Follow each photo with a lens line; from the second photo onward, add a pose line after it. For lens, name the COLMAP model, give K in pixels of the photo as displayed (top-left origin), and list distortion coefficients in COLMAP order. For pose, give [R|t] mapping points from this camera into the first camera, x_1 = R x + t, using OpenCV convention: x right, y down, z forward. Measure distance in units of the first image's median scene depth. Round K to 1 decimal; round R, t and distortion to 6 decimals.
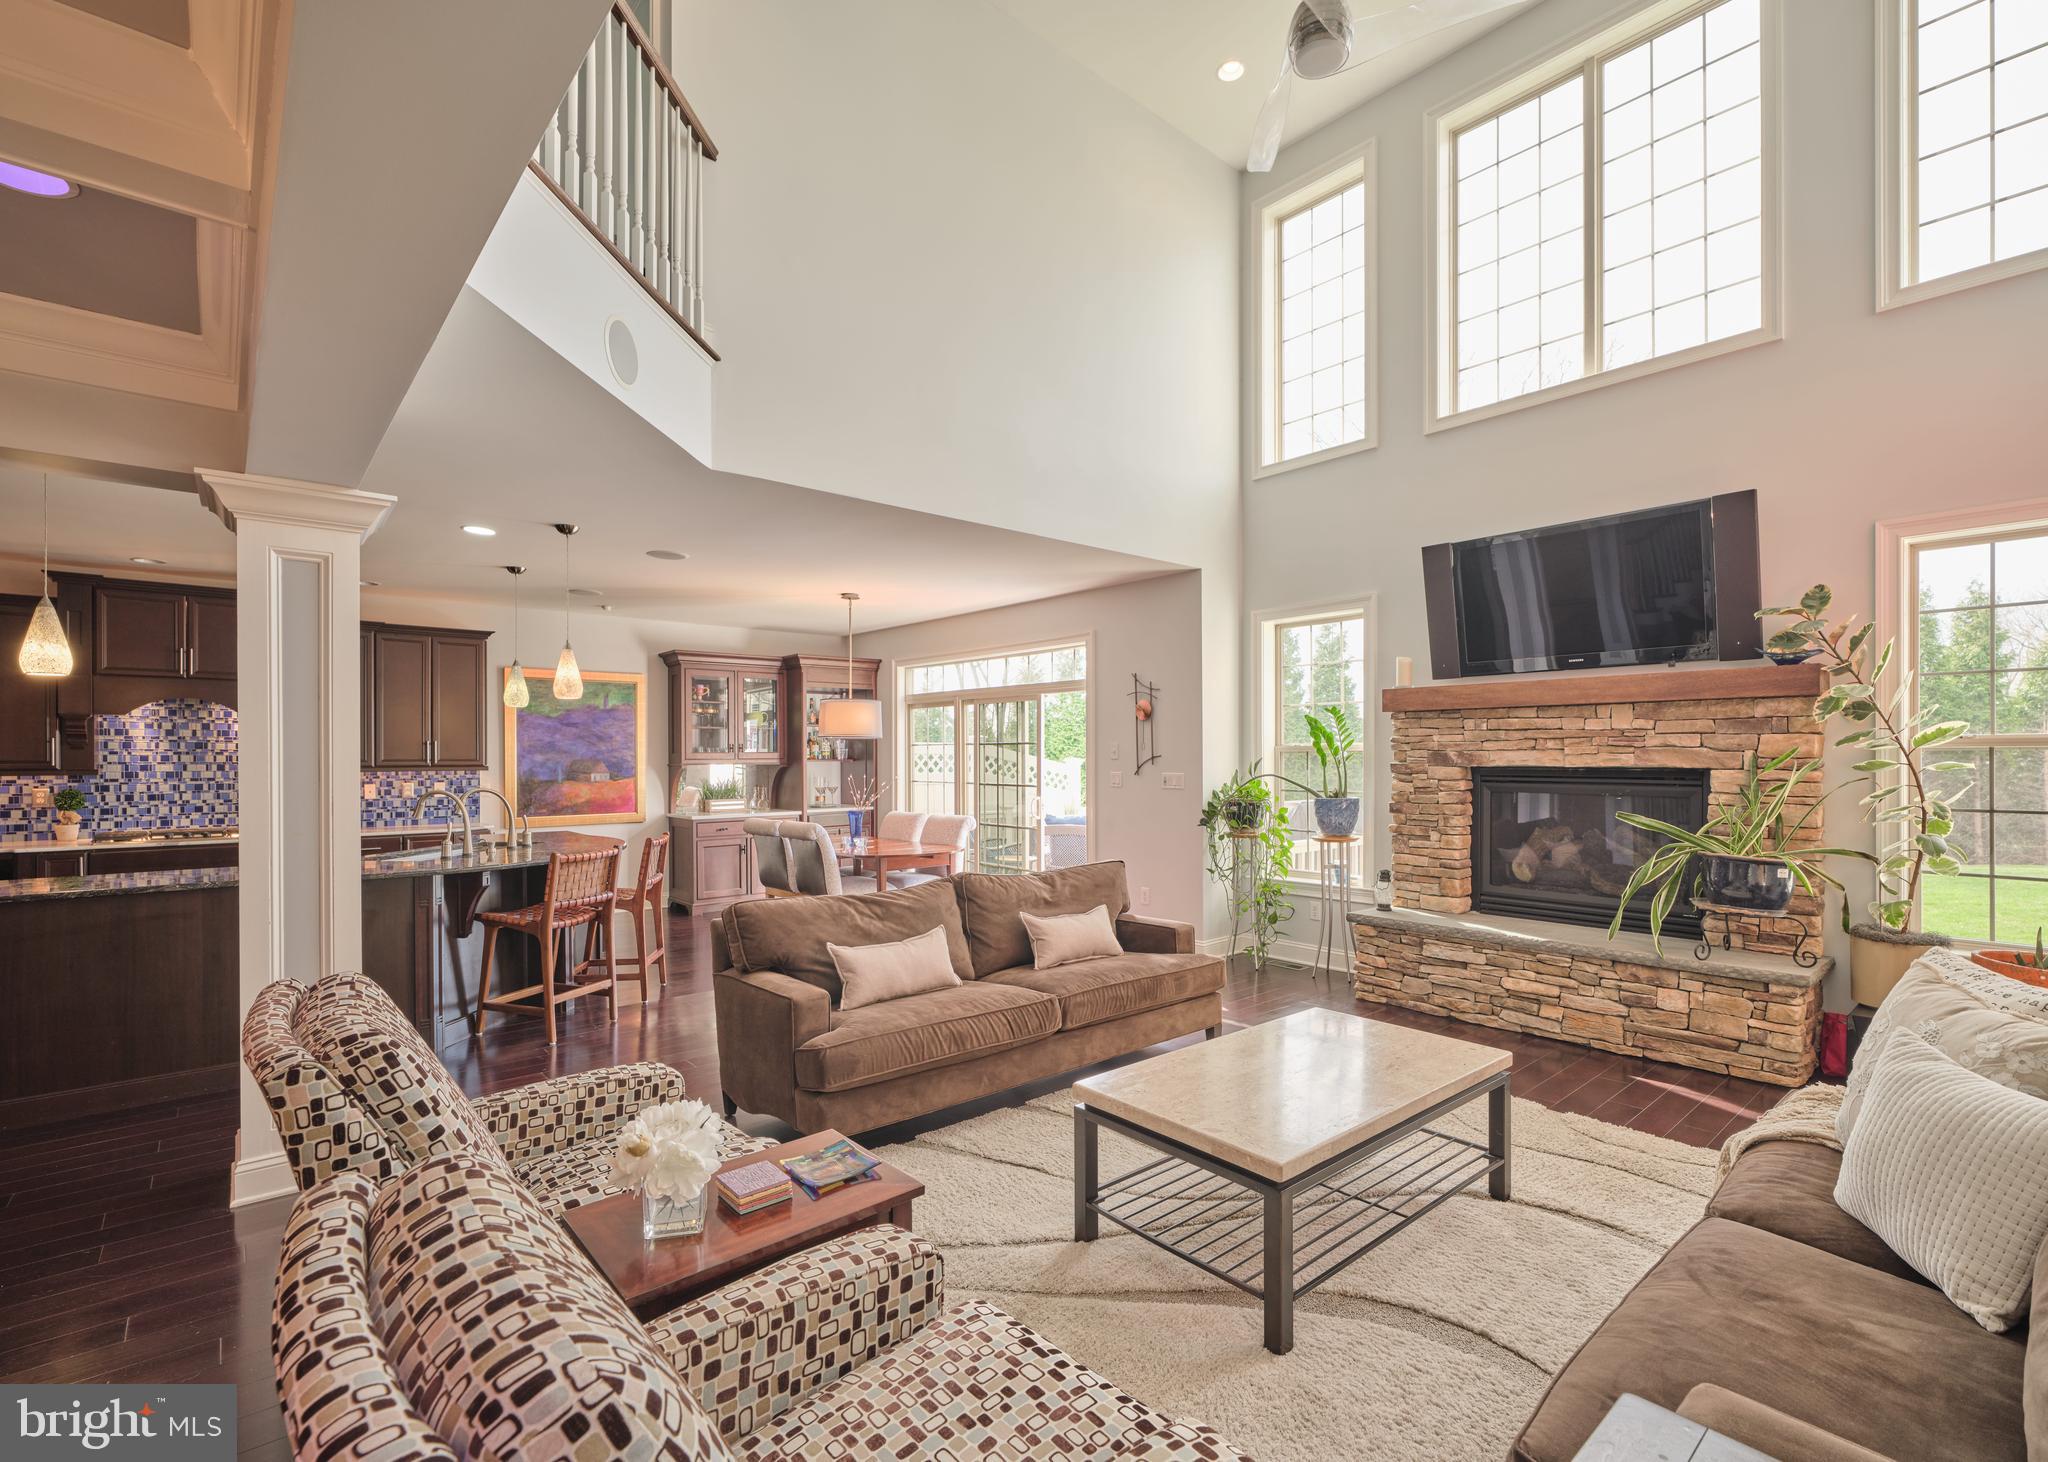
lens RADIAL K [[927.6, 0, 1022.0], [0, 927.6, 757.5], [0, 0, 1]] dist [-0.000753, 0.000137]
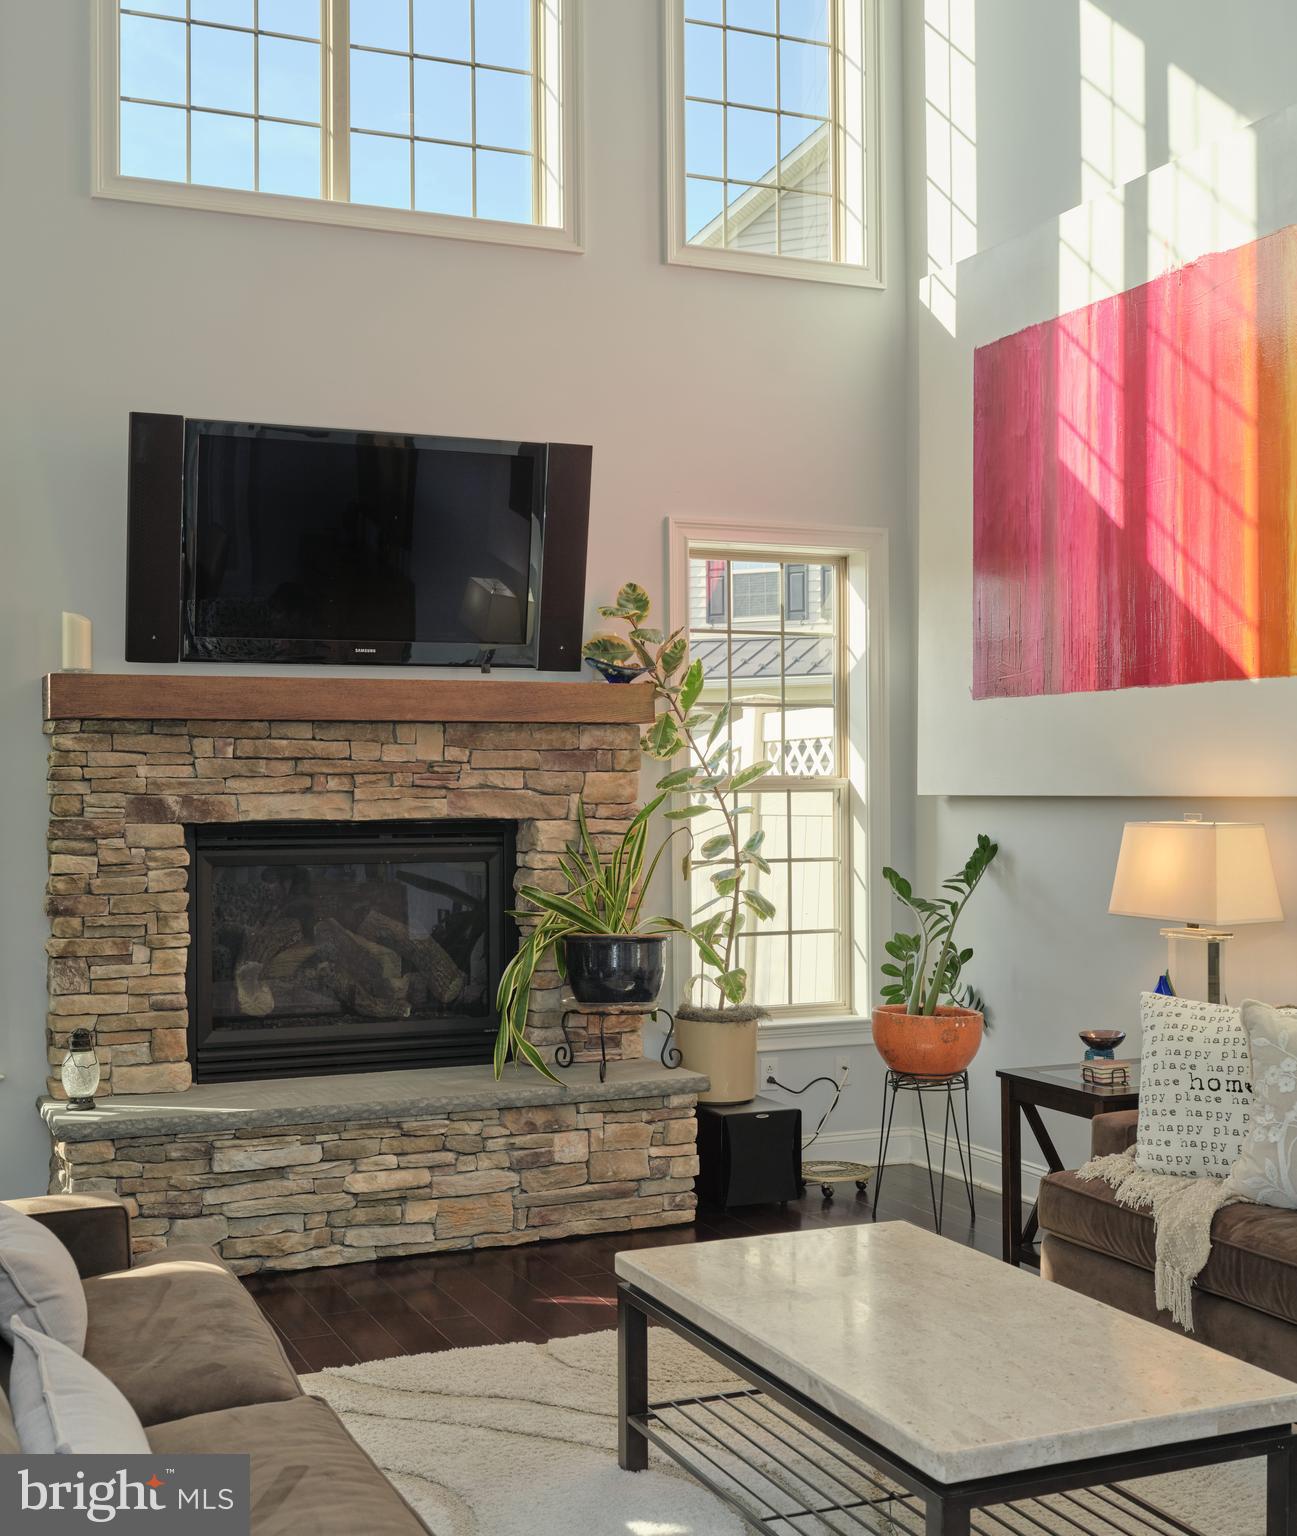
lens RADIAL K [[1795.5, 0, 596.4], [0, 1795.5, 776.6], [0, 0, 1]] dist [-0.002927, 0.000000]
pose [[0.315064, 0.006887, 0.949045, -0.461746], [0.007872, 0.999920, -0.009870, -0.005535], [-0.949038, 0.010580, 0.314985, 0.425022]]
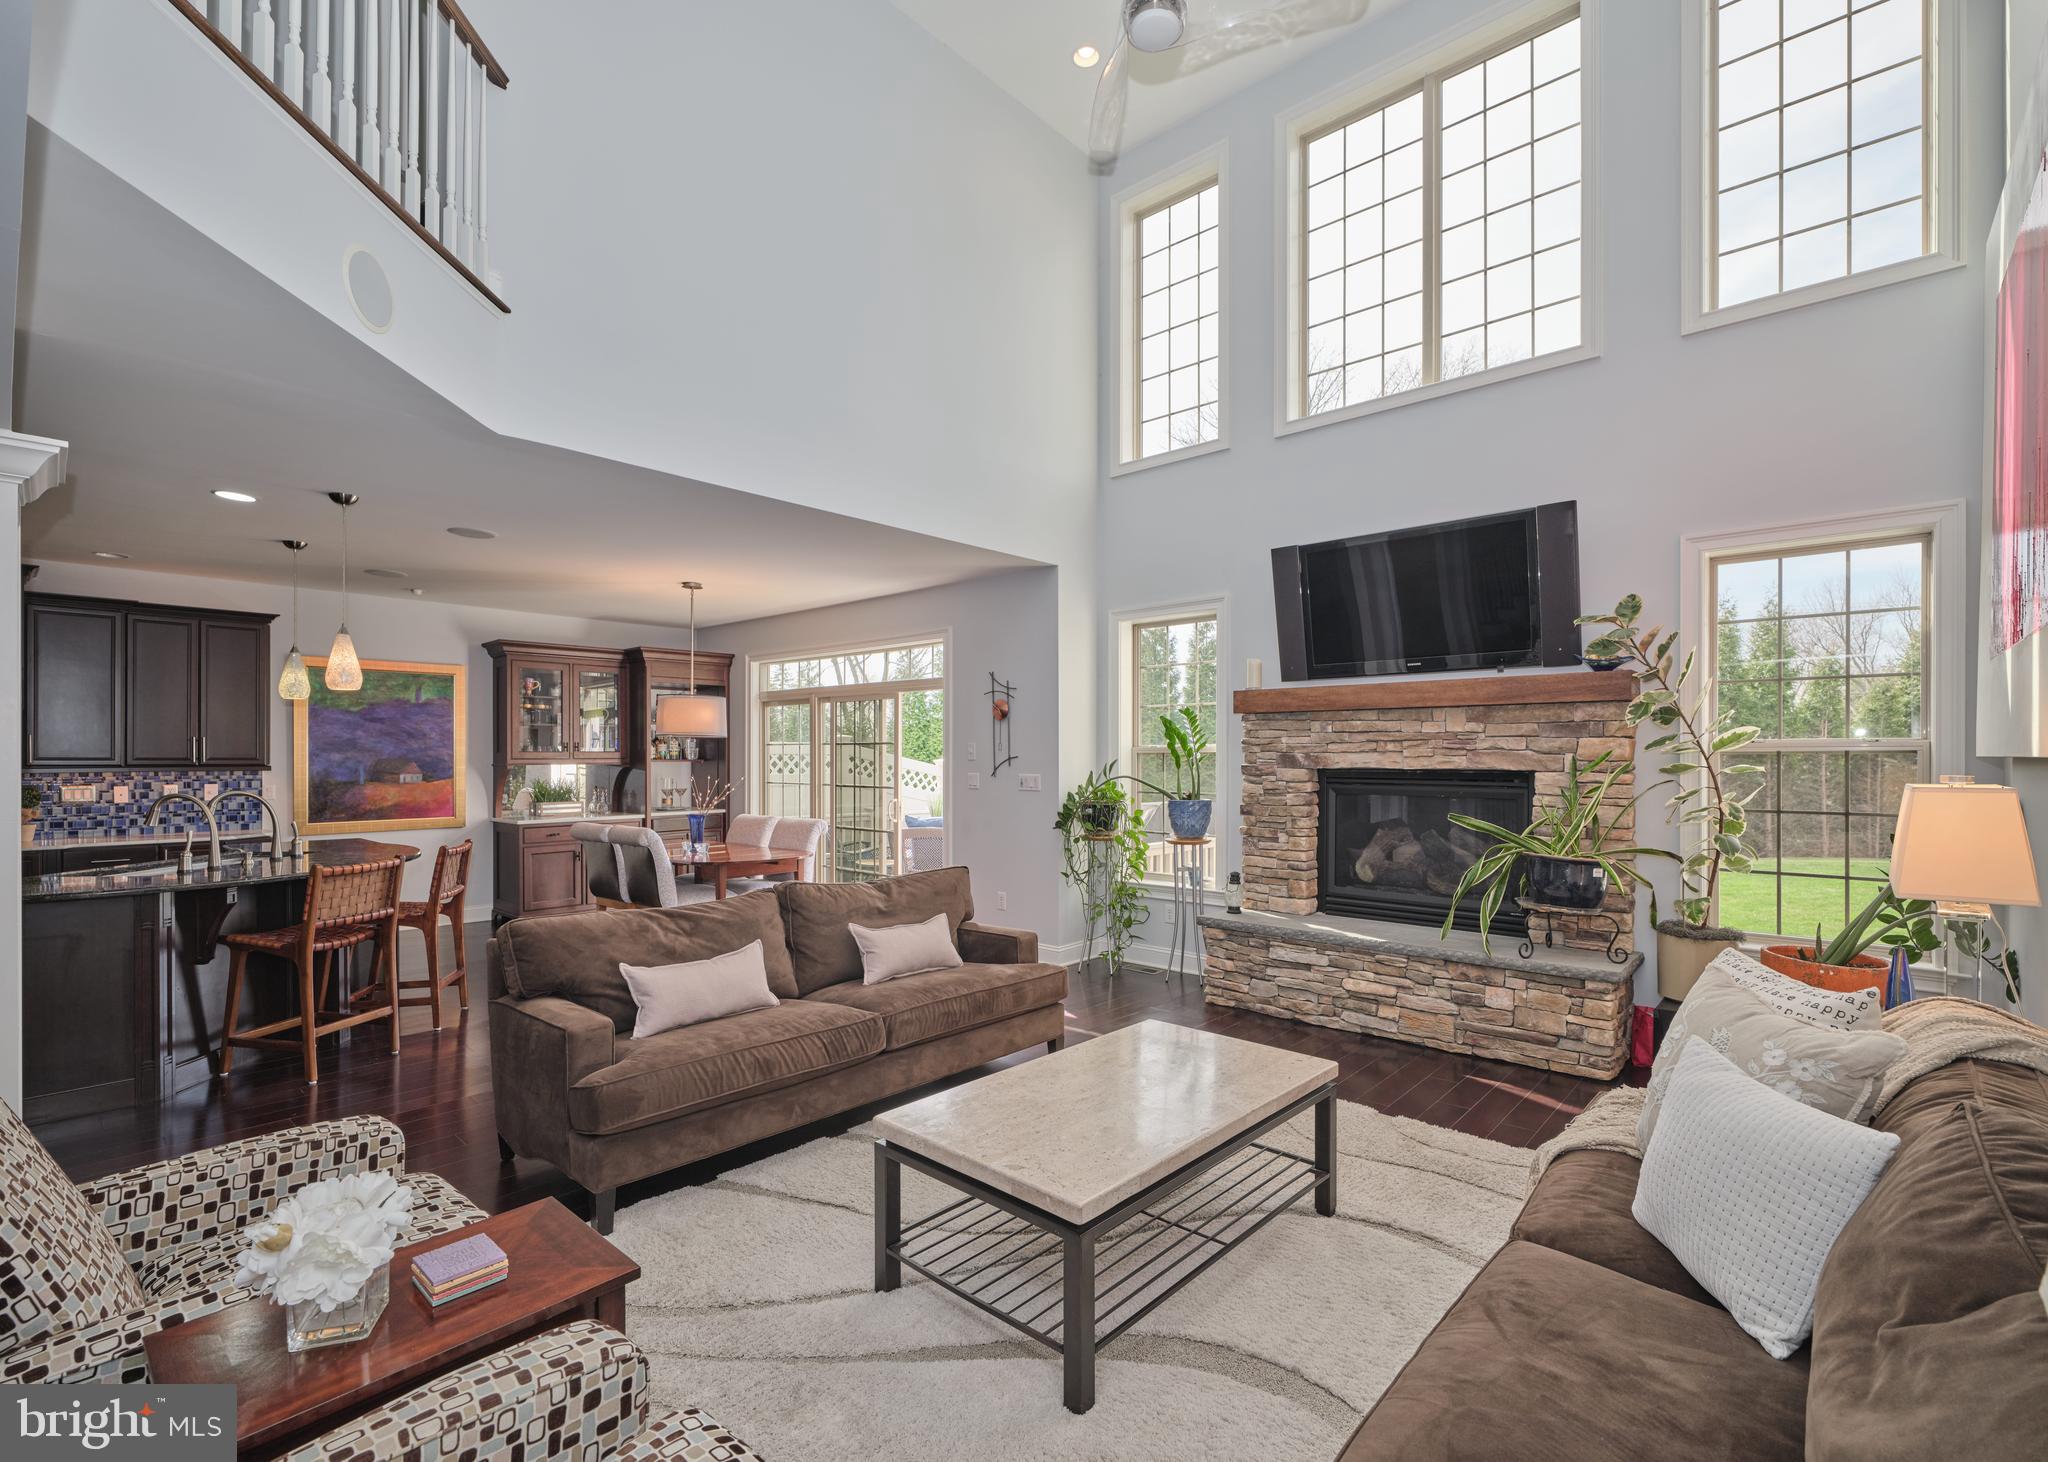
lens RADIAL K [[927.6, 0, 1022.7], [0, 927.6, 757.4], [0, 0, 1]] dist [-0.000753, 0.000137]
pose [[0.992430, 0.003333, 0.122770, 0.043184], [-0.003195, 0.999994, -0.001318, 0.000111], [-0.122774, 0.000915, 0.992434, 0.040501]]
